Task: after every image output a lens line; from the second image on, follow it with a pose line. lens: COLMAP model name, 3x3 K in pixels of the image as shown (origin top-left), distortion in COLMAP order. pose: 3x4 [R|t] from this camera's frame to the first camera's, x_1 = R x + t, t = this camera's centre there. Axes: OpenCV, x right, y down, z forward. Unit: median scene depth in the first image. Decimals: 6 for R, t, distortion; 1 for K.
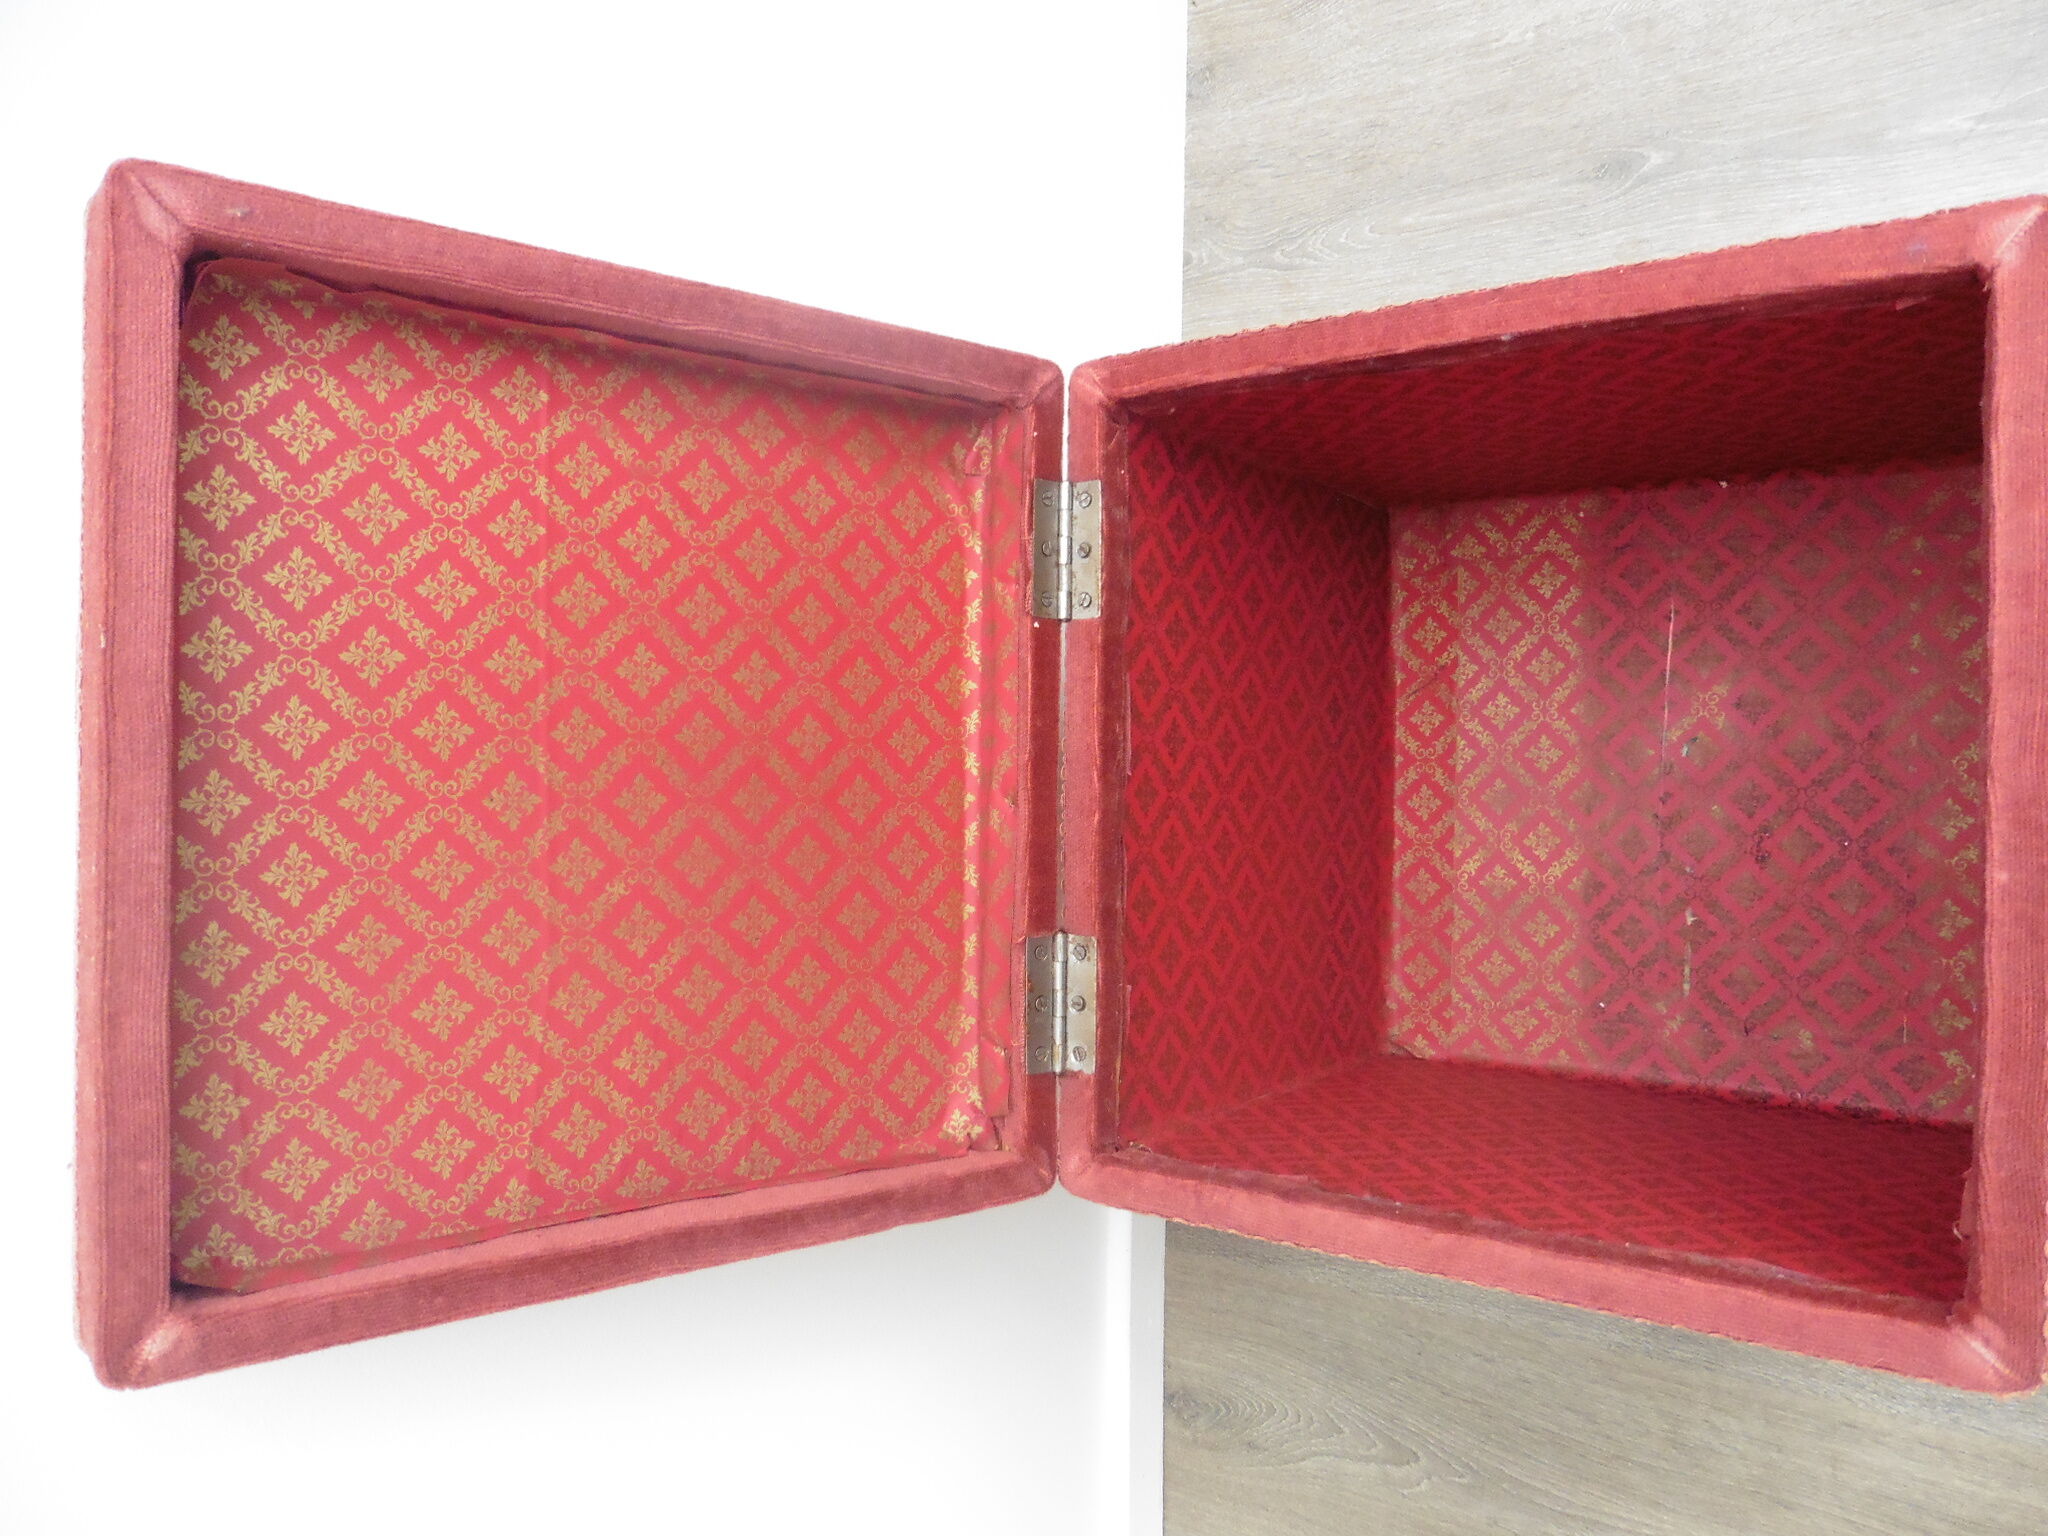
lens RADIAL K [[1517.0, 0, 1019.7], [0, 1517.0, 753.2], [0, 0, 1]] dist [-0.068478, 0.053930]
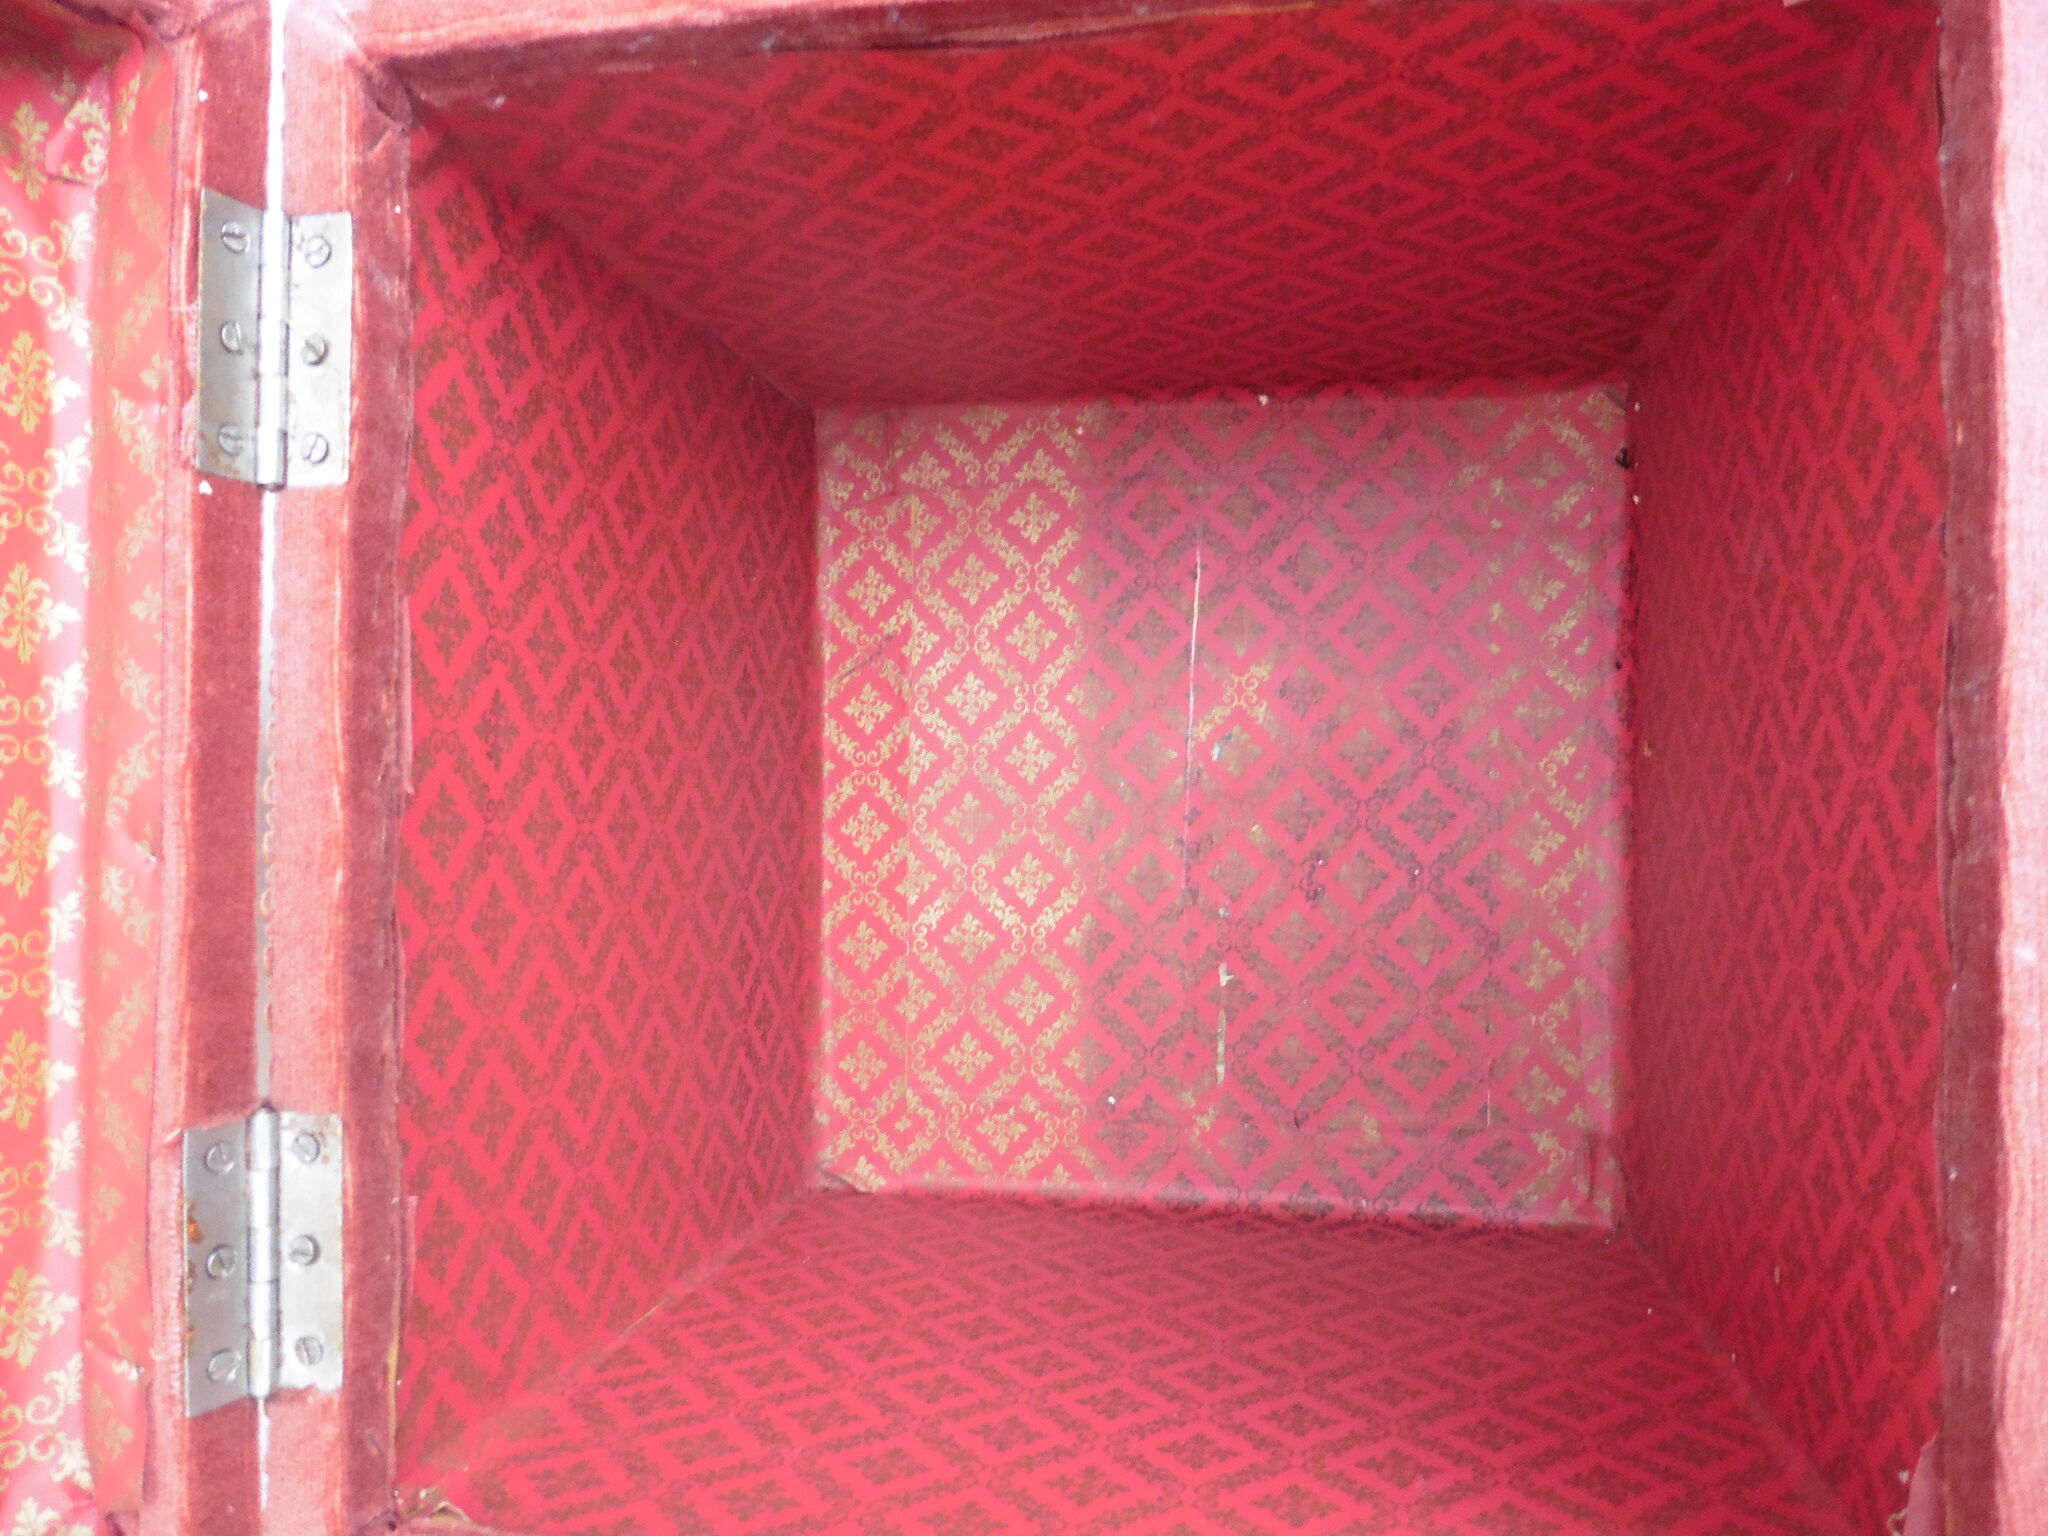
lens RADIAL K [[1517.0, 0, 1029.3], [0, 1517.0, 764.2], [0, 0, 1]] dist [-0.068478, 0.053930]
pose [[0.901285, -0.002991, 0.433217, 0.036307], [0.004496, 0.999987, -0.002451, 0.005877], [-0.433203, 0.004157, 0.901287, 0.391610]]
